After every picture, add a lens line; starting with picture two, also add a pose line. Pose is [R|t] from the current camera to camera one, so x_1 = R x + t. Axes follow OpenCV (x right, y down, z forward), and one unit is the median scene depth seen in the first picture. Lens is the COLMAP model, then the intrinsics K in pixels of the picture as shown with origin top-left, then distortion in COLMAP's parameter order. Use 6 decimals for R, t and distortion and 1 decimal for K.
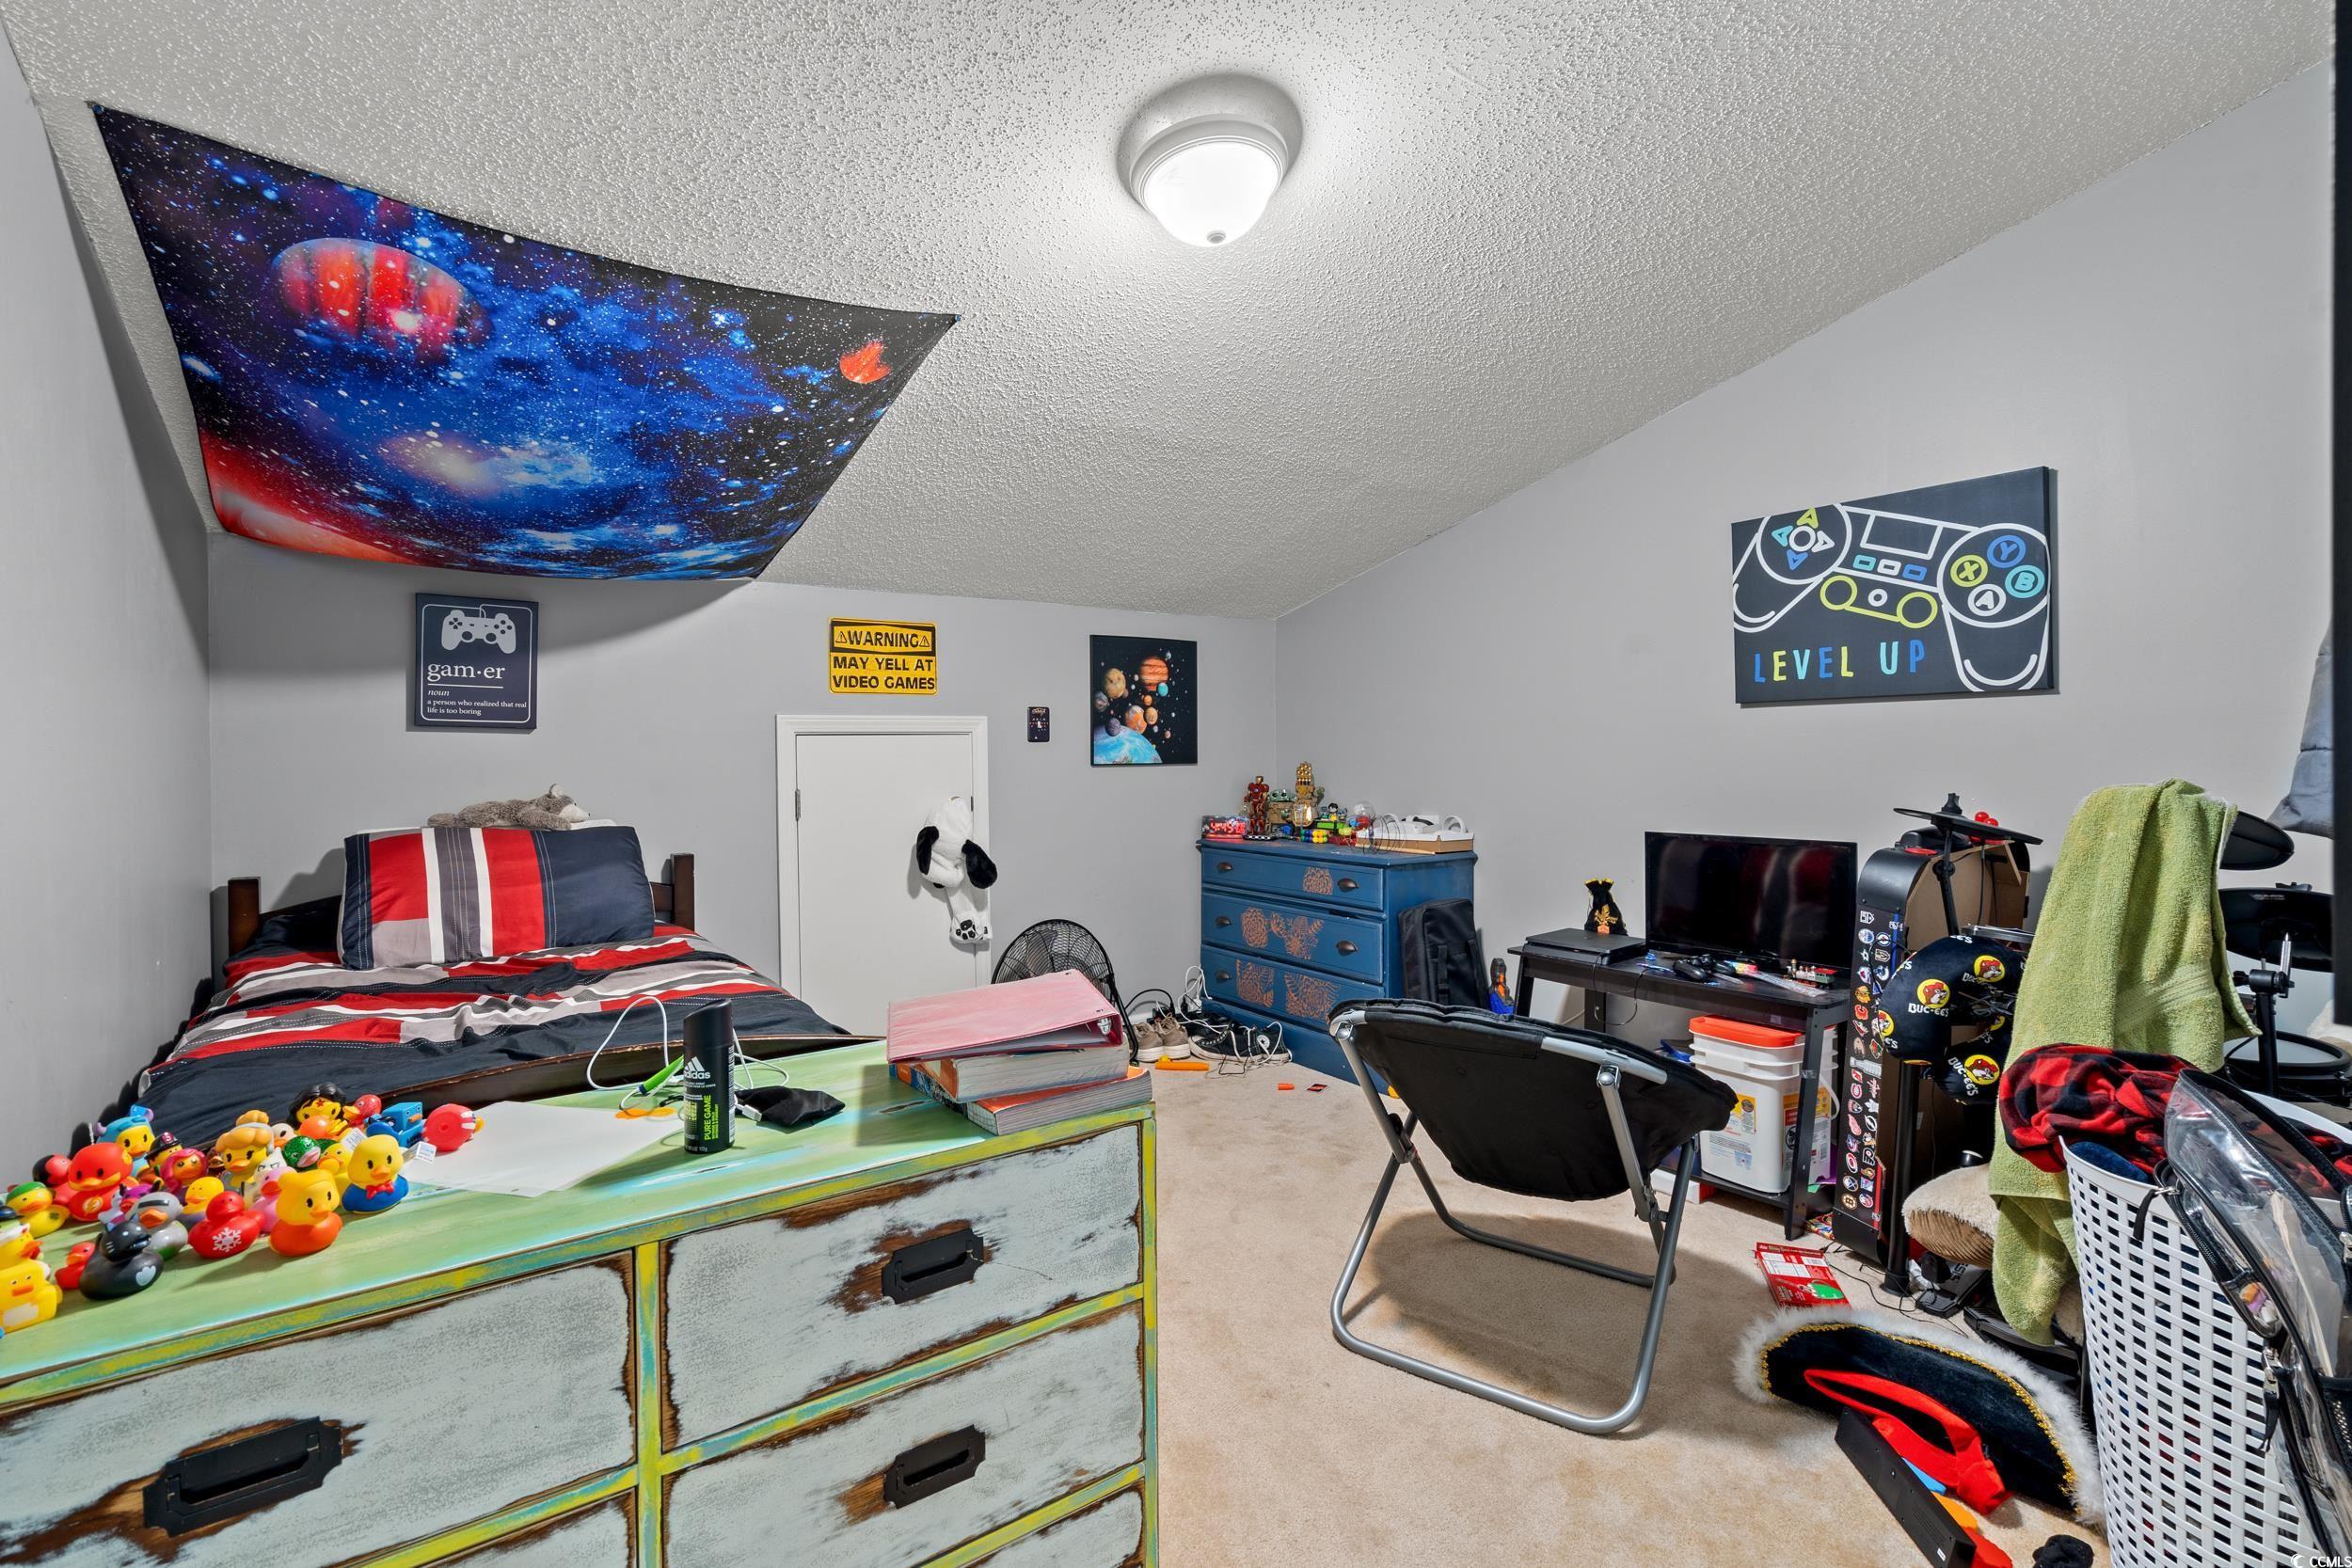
lens RADIAL K [[1082.2, 0, 1184.7], [0, 1082.2, 767.5], [0, 0, 1]] dist [-0.005718, 0.004167]
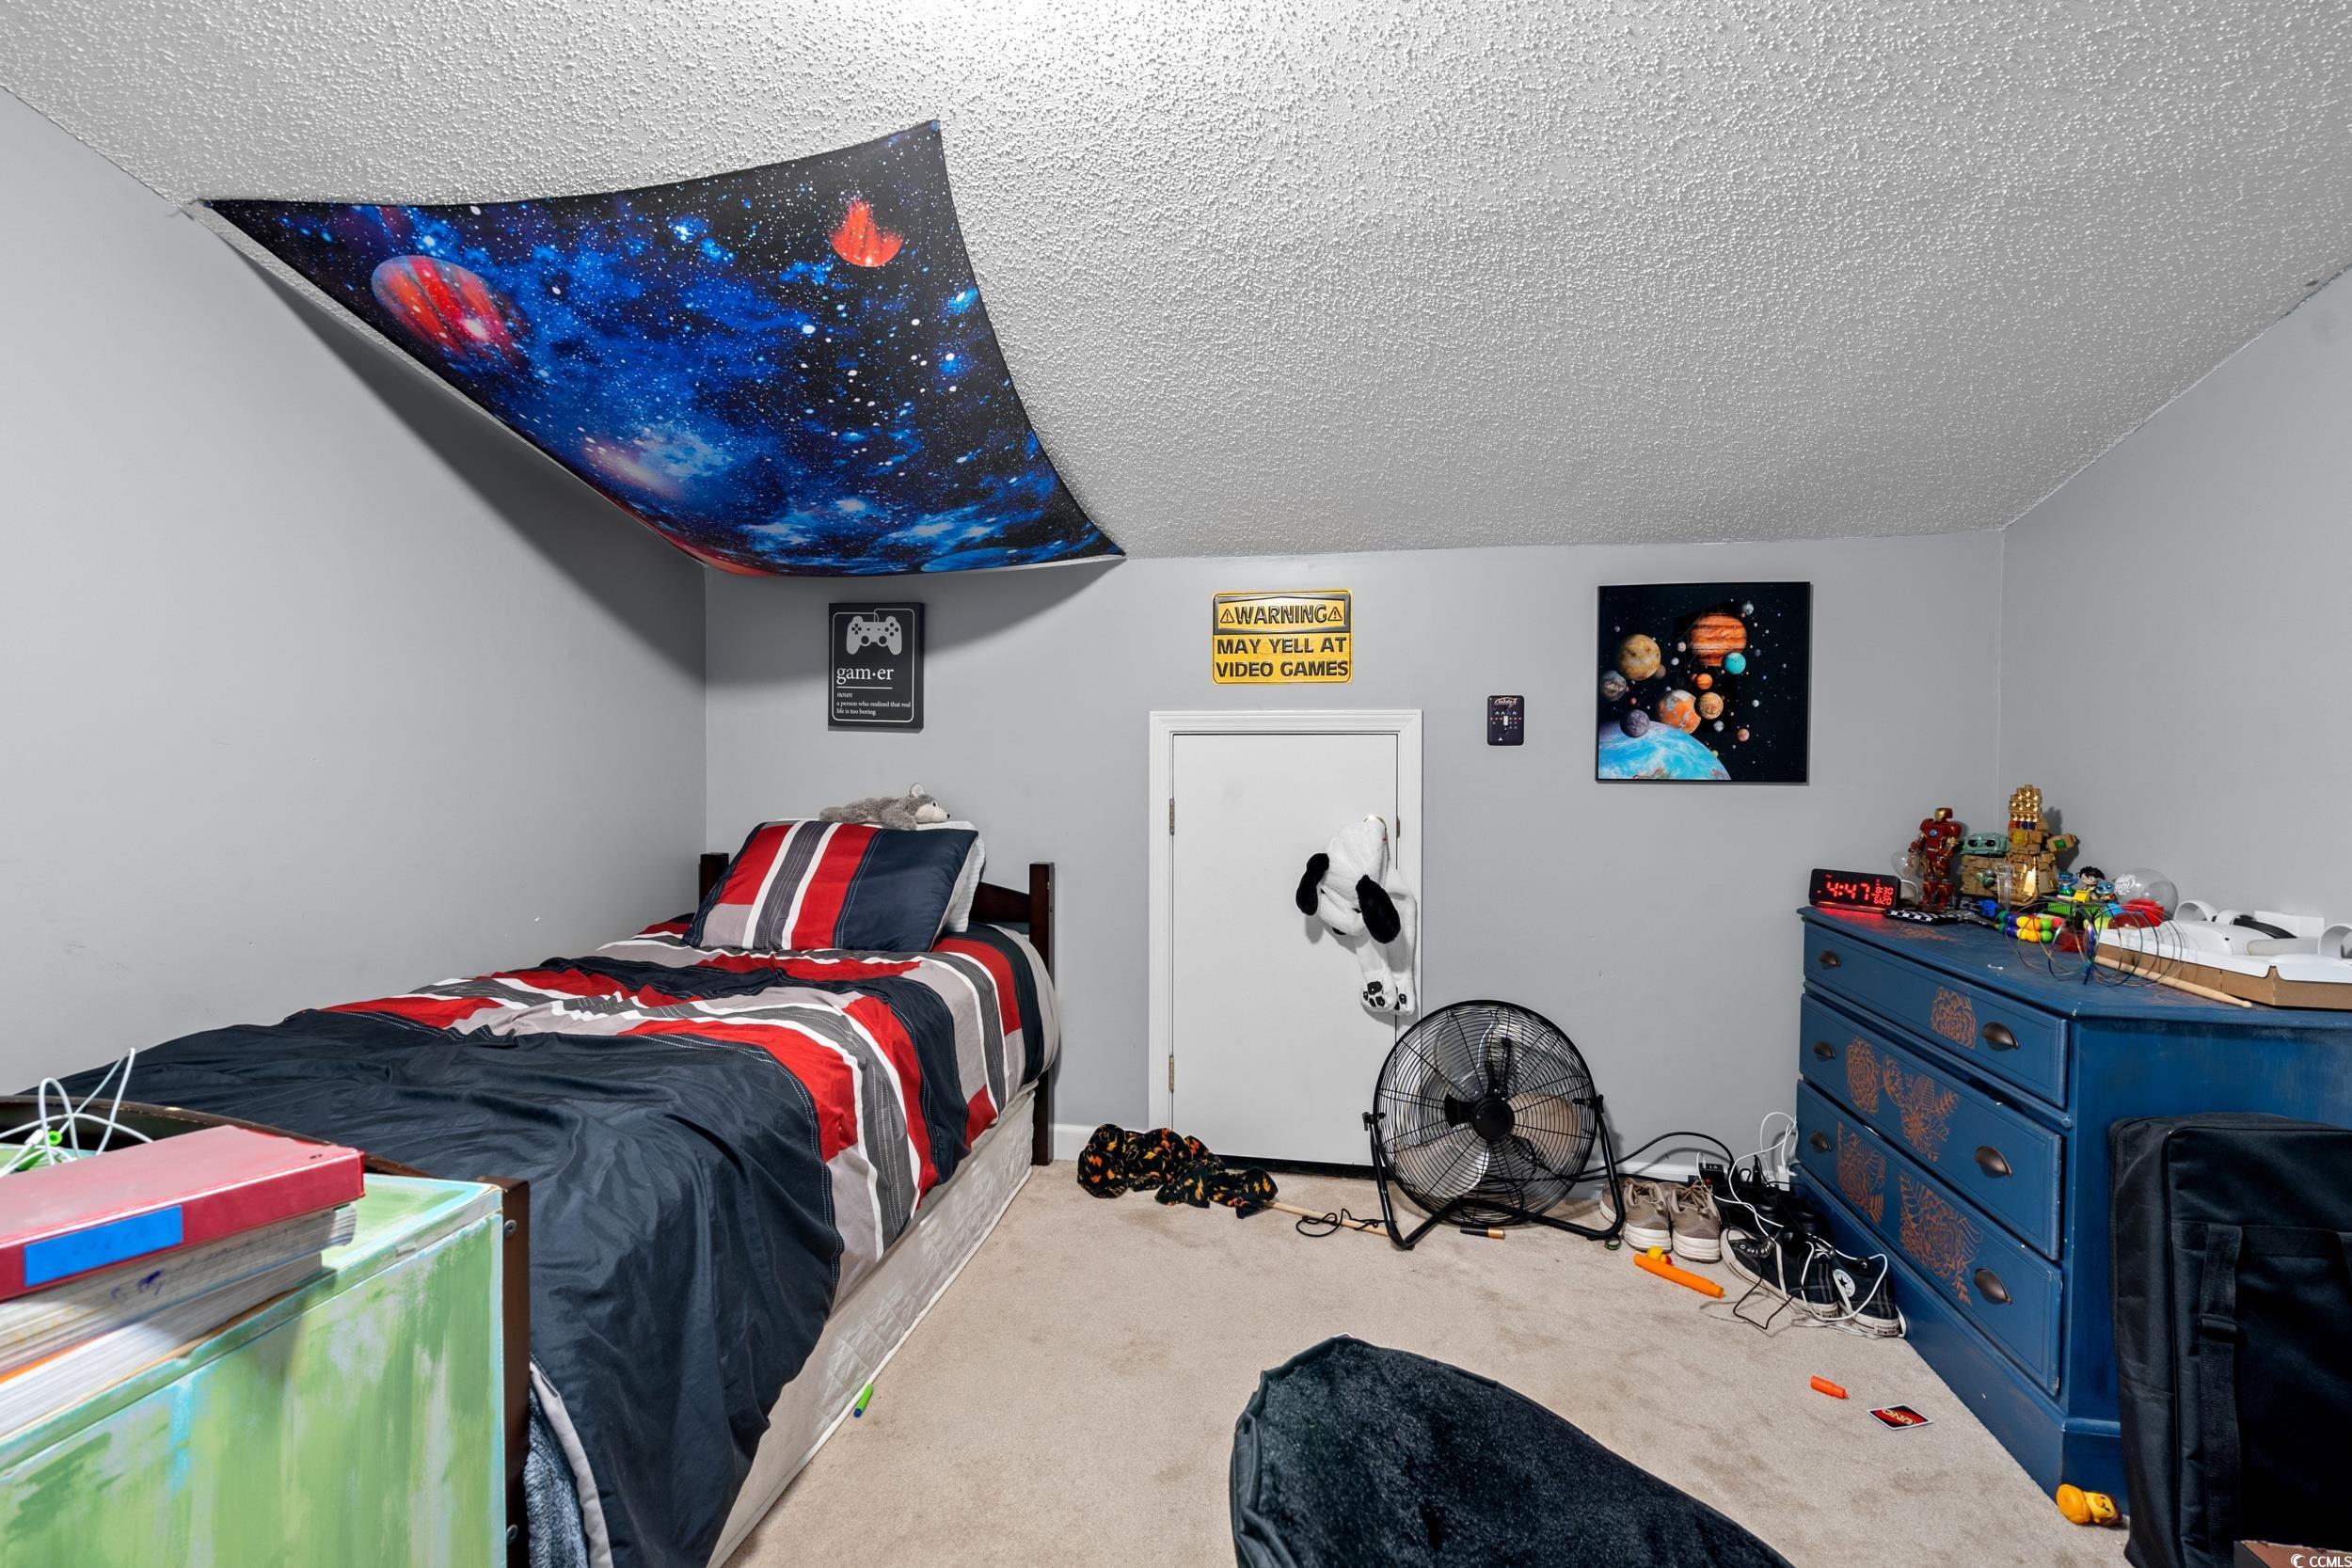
lens RADIAL K [[1082.2, 0, 1169.6], [0, 1082.2, 779.8], [0, 0, 1]] dist [-0.005718, 0.004167]
pose [[0.690193, 0.029739, -0.723014, 0.242828], [-0.023895, 0.999547, 0.018303, -0.009345], [0.723231, 0.004644, 0.690591, 0.382299]]
